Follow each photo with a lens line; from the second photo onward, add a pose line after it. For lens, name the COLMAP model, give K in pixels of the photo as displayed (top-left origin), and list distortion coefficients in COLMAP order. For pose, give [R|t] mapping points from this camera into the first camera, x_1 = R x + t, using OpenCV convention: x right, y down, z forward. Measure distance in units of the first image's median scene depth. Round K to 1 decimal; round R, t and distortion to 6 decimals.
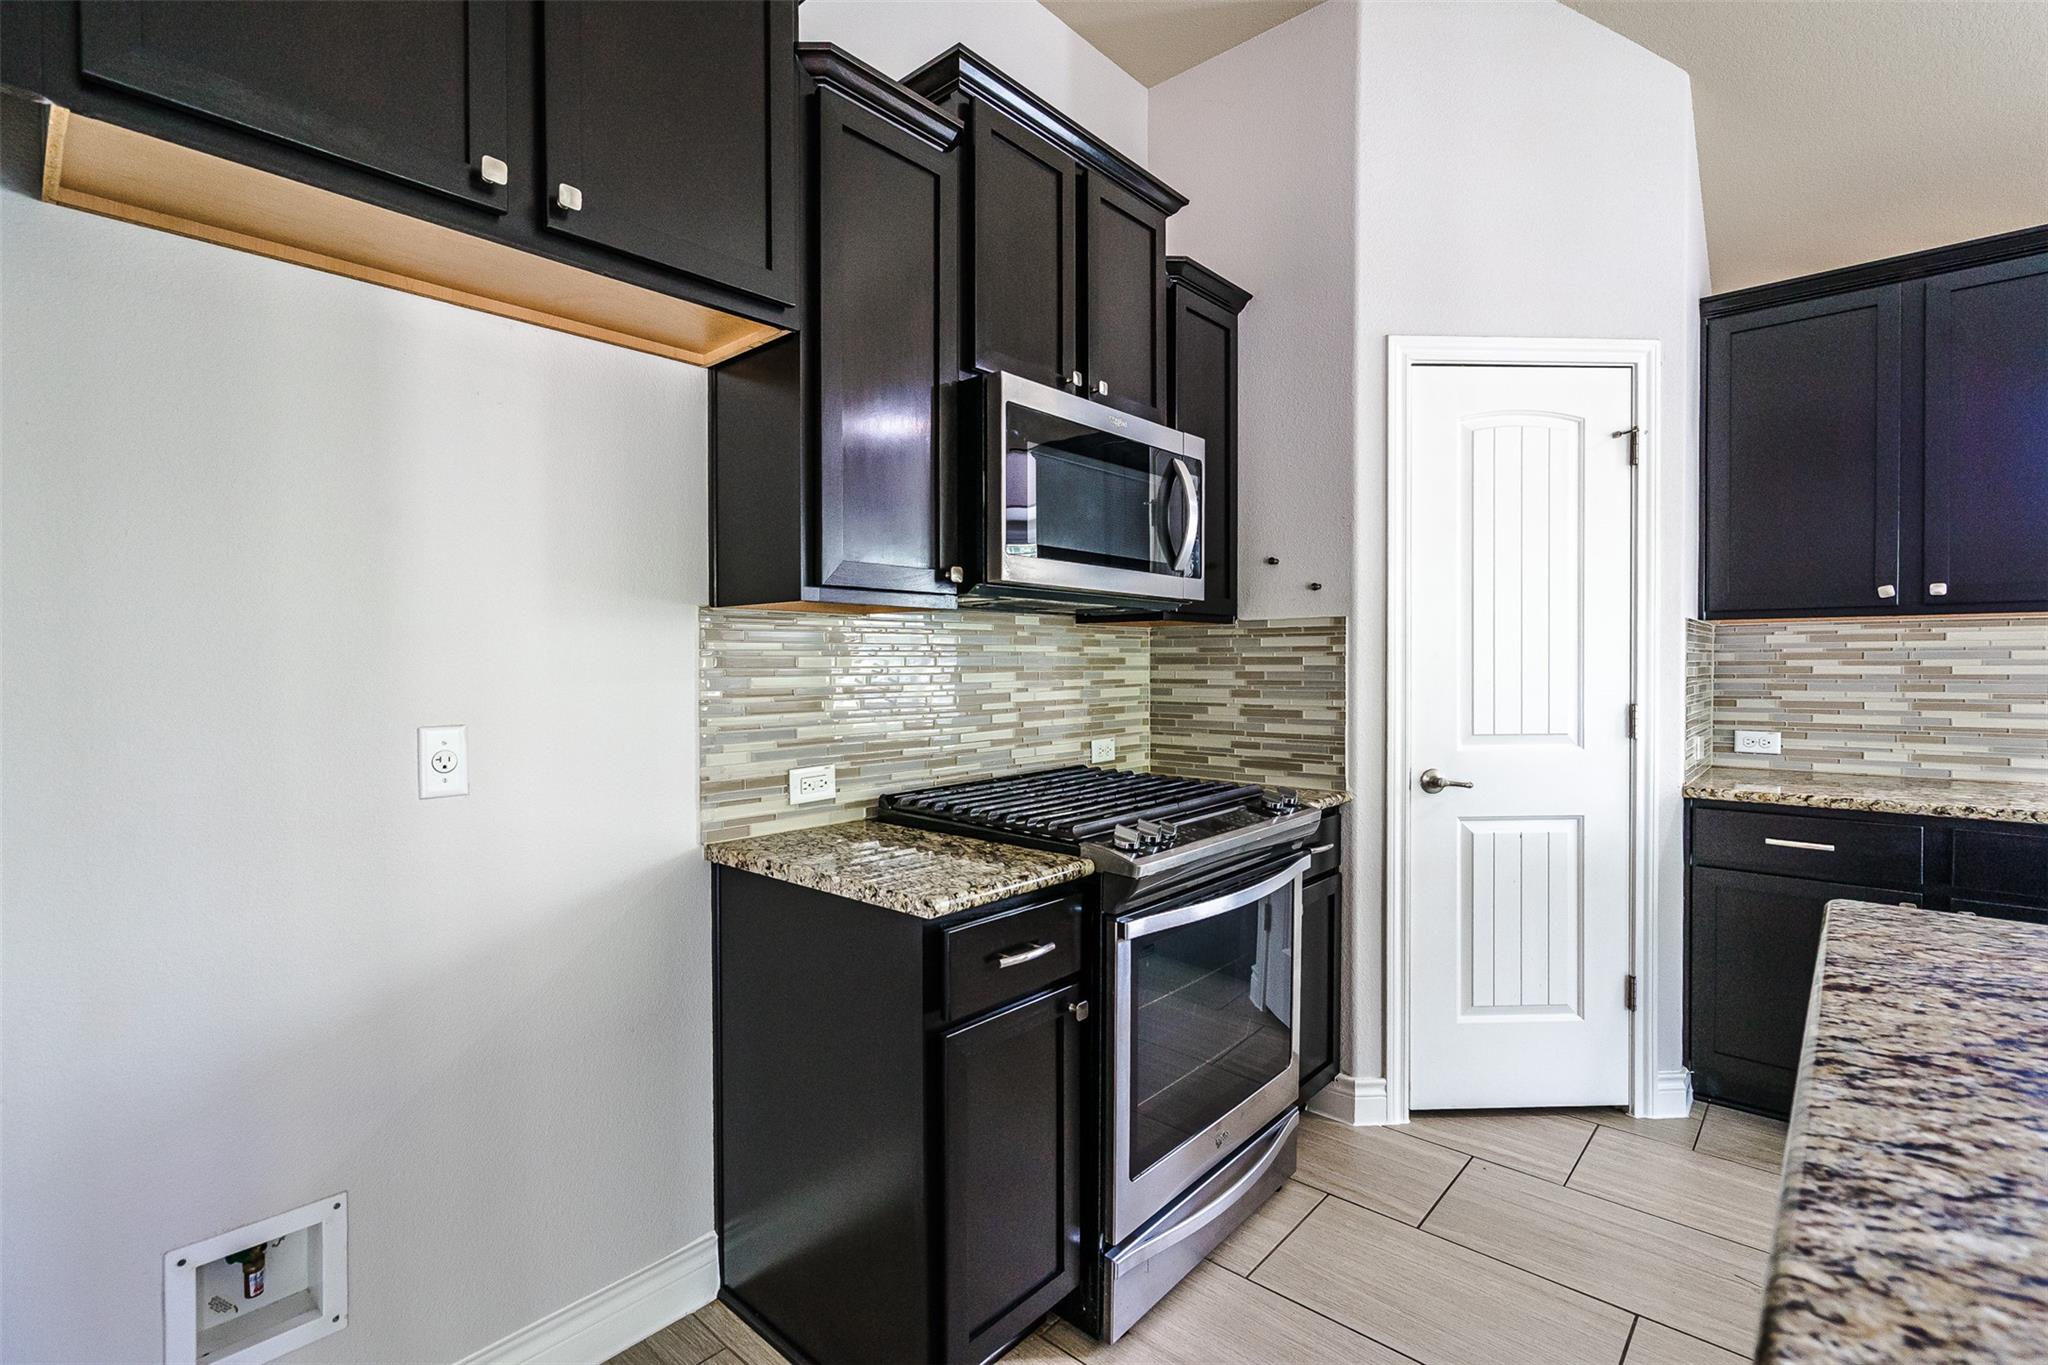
lens RADIAL K [[934.0, 0, 1029.8], [0, 934.0, 675.9], [0, 0, 1]] dist [0.004547, 0.000379]
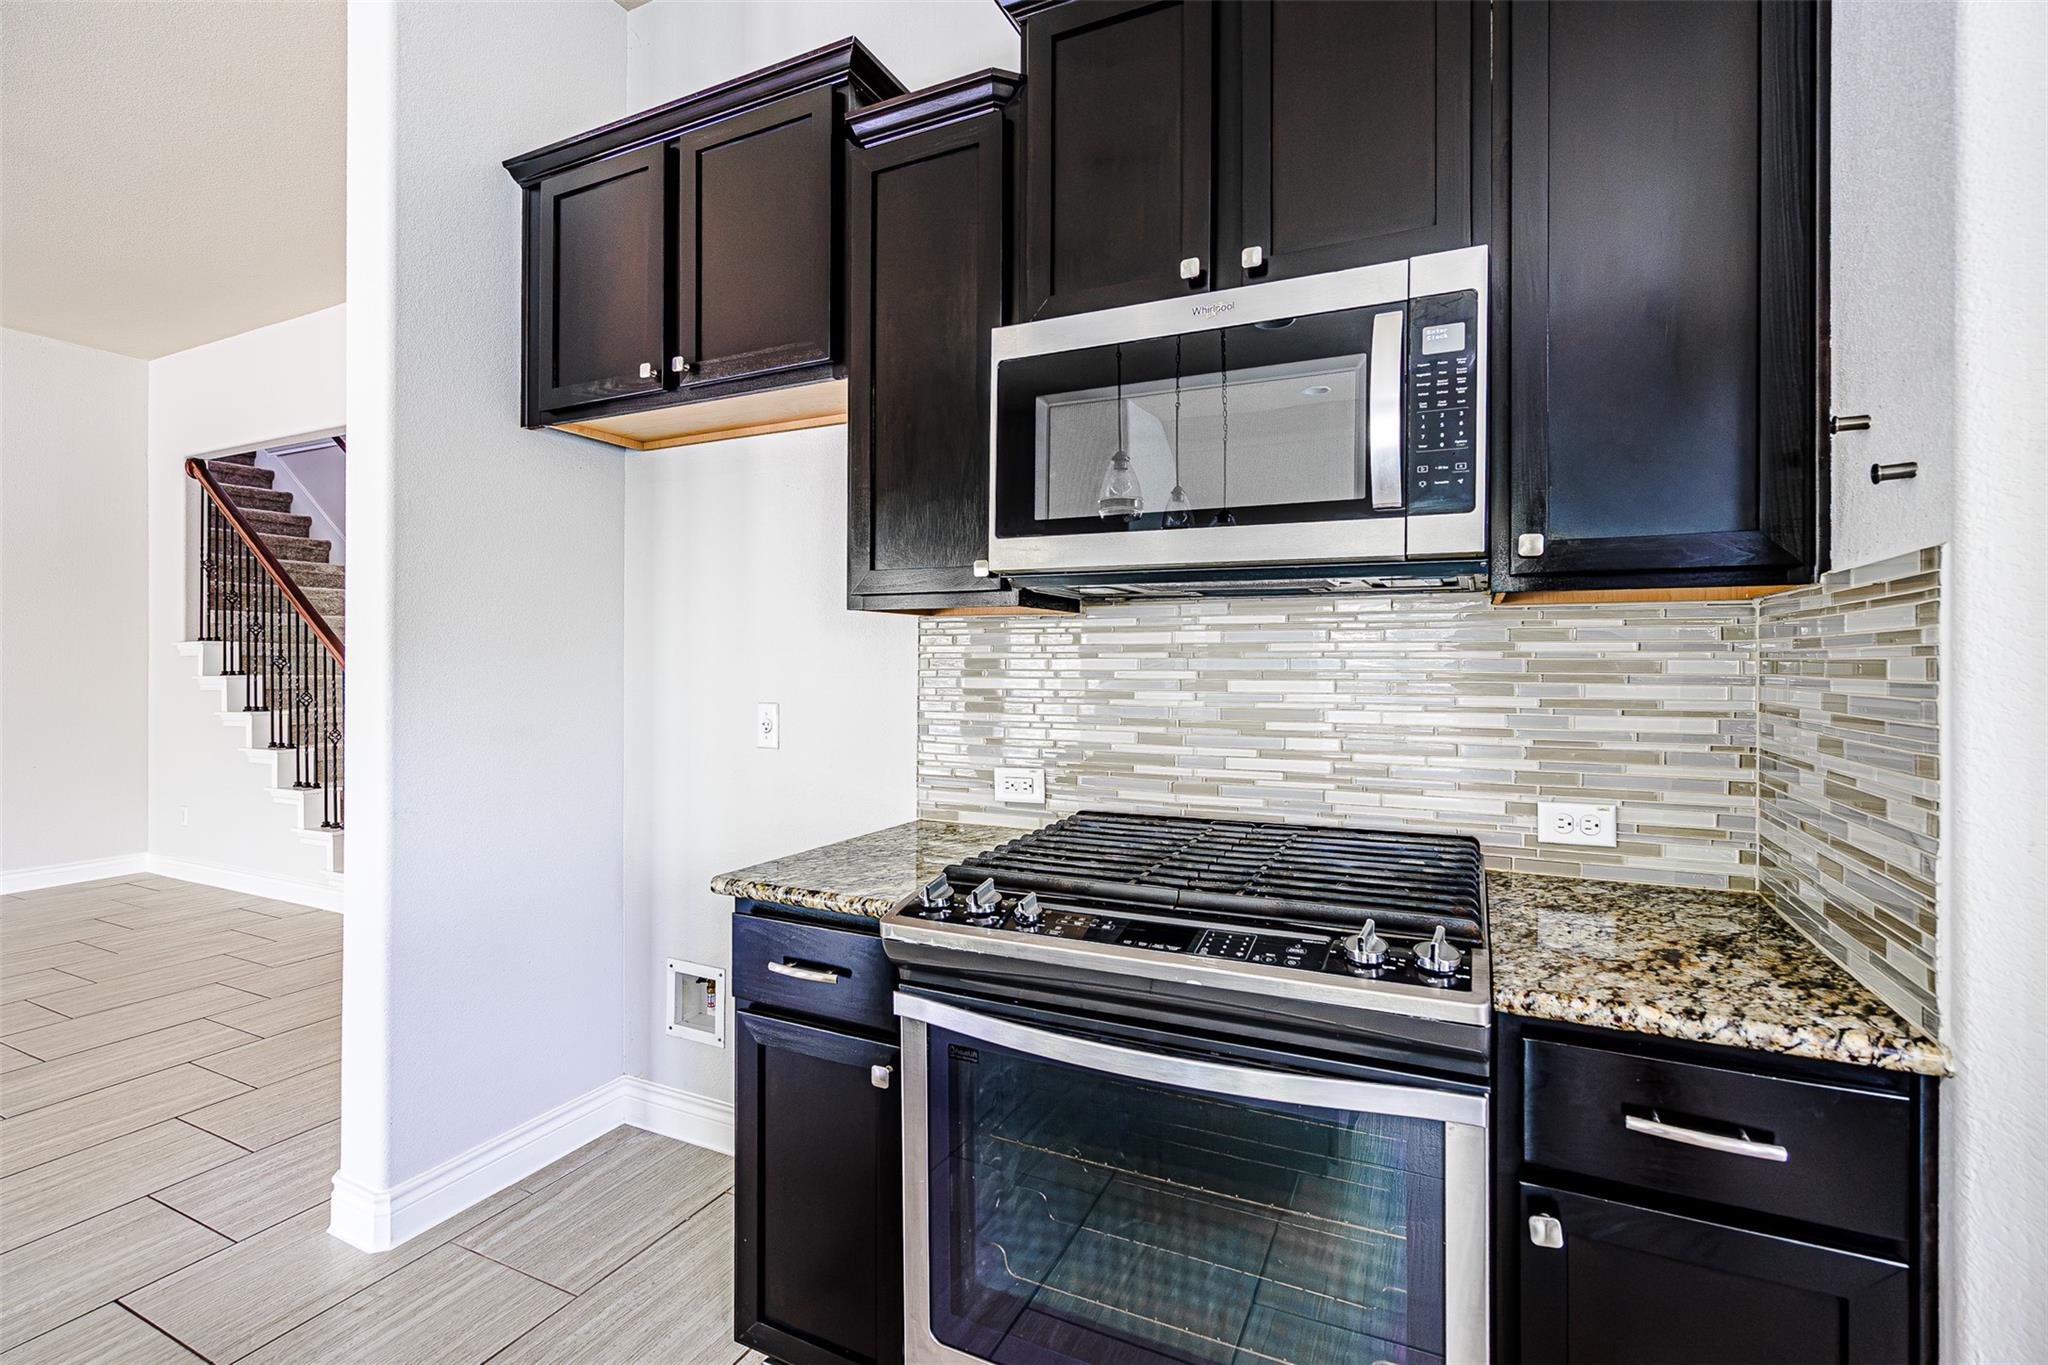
lens RADIAL K [[934.0, 0, 1026.2], [0, 934.0, 665.1], [0, 0, 1]] dist [0.004547, 0.000379]
pose [[0.271904, 0.006929, -0.962299, 0.582141], [-0.017544, 0.999844, 0.002242, -0.013093], [0.962164, 0.016273, 0.271983, 0.572330]]
